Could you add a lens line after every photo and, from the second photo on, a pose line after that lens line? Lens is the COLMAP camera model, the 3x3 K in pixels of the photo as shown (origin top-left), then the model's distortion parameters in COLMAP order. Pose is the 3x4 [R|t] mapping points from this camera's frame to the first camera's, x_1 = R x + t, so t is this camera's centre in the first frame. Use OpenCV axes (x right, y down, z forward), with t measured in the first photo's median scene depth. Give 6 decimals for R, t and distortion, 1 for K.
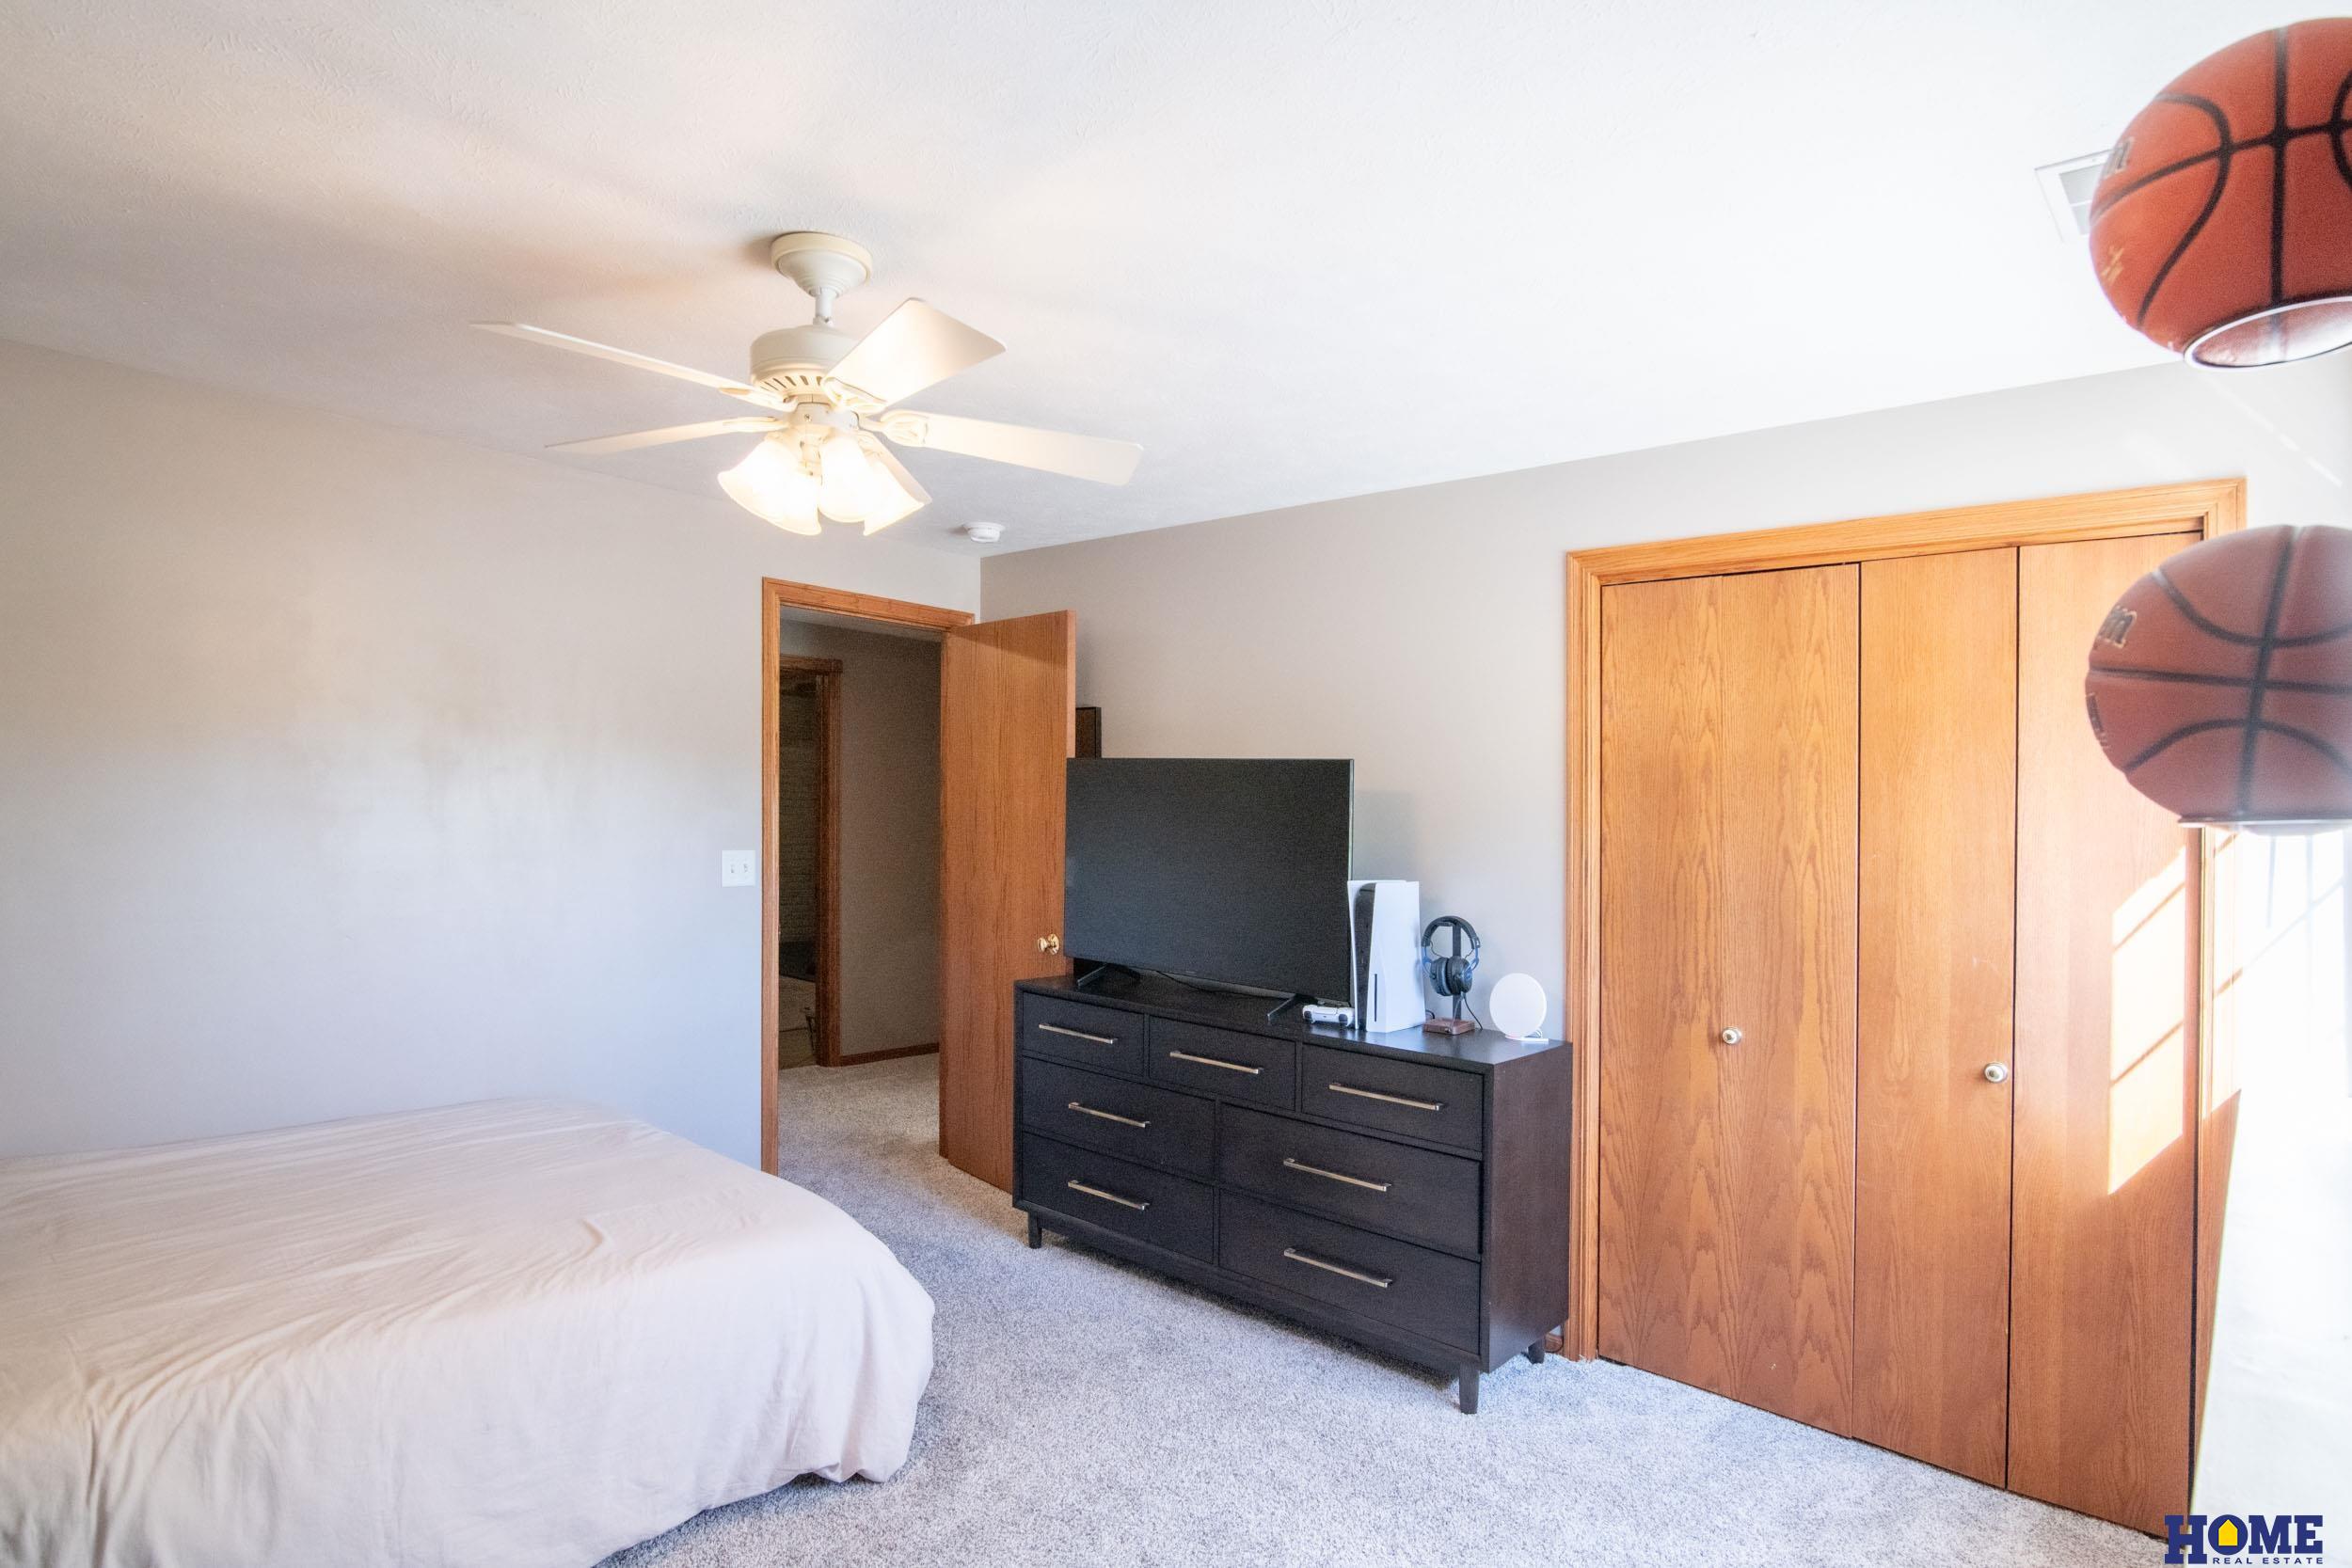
lens RADIAL K [[1202.5, 0, 1184.0], [0, 1202.5, 782.3], [0, 0, 1]] dist [-0.016346, 0.001922]
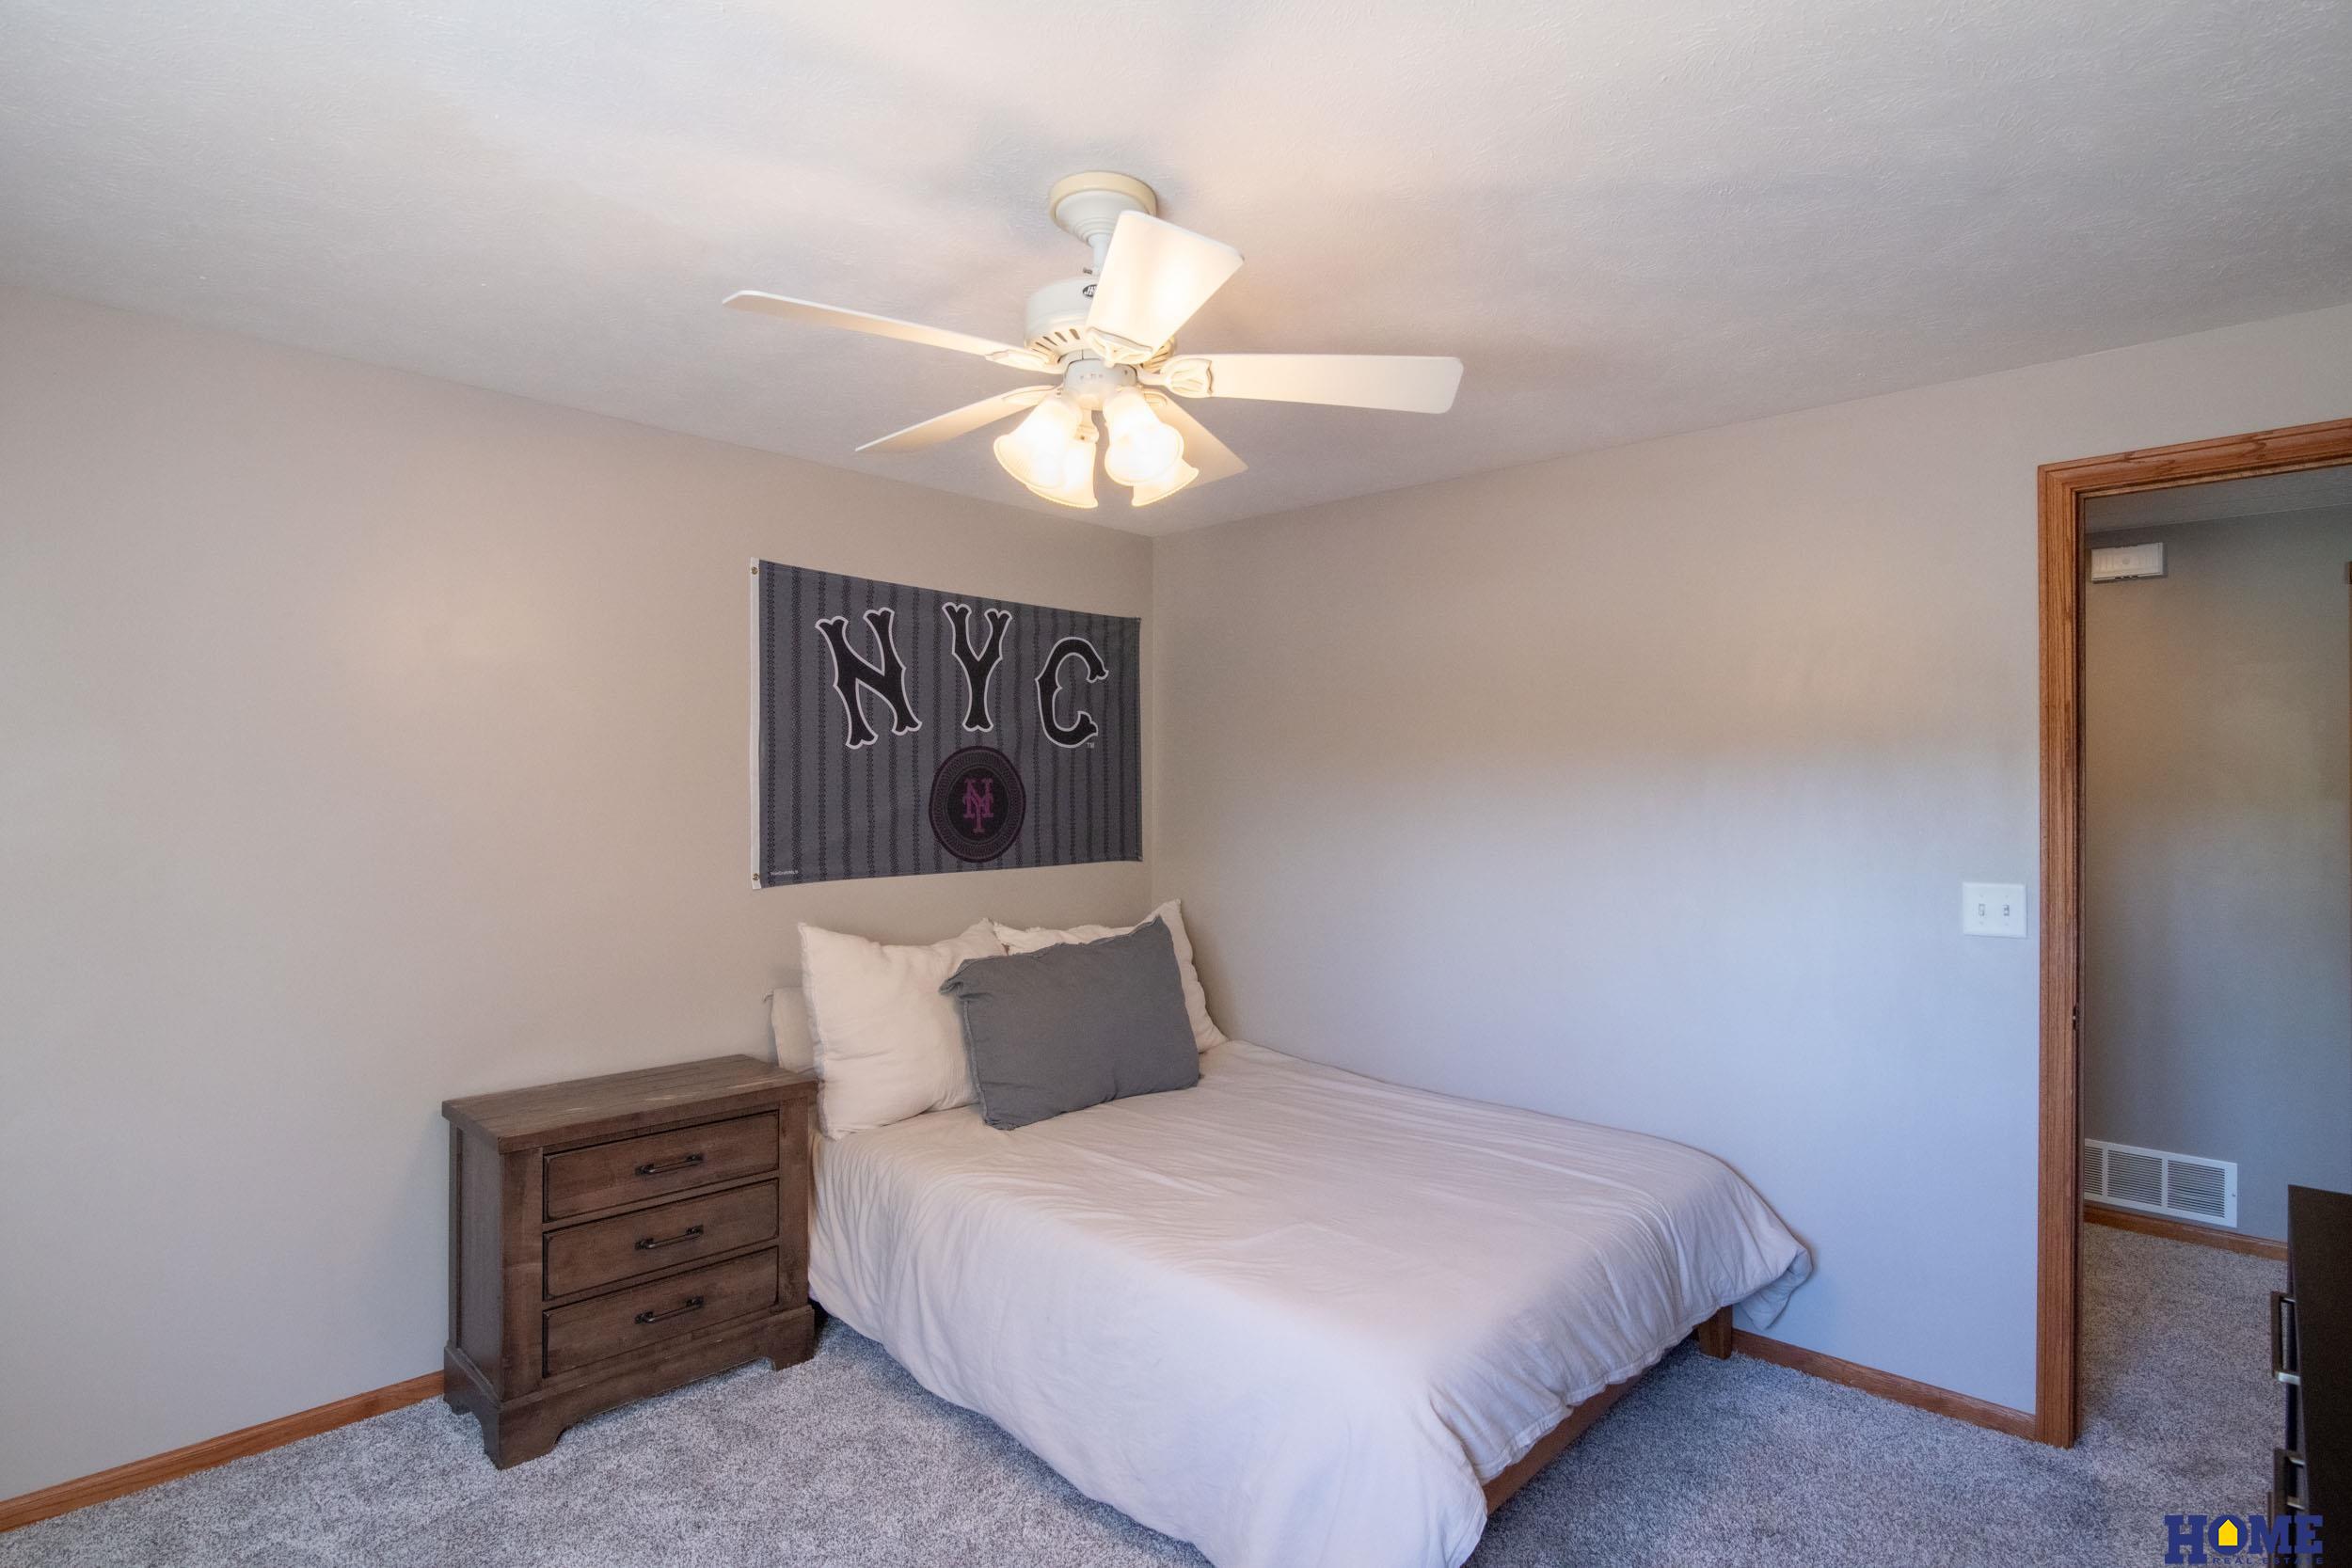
lens RADIAL K [[1202.5, 0, 1176.7], [0, 1202.5, 781.2], [0, 0, 1]] dist [-0.016346, 0.001922]
pose [[-0.031930, -0.045815, -0.998440, 0.548792], [0.013014, 0.998845, -0.046250, 0.043013], [0.999405, -0.014471, -0.031297, 0.983999]]
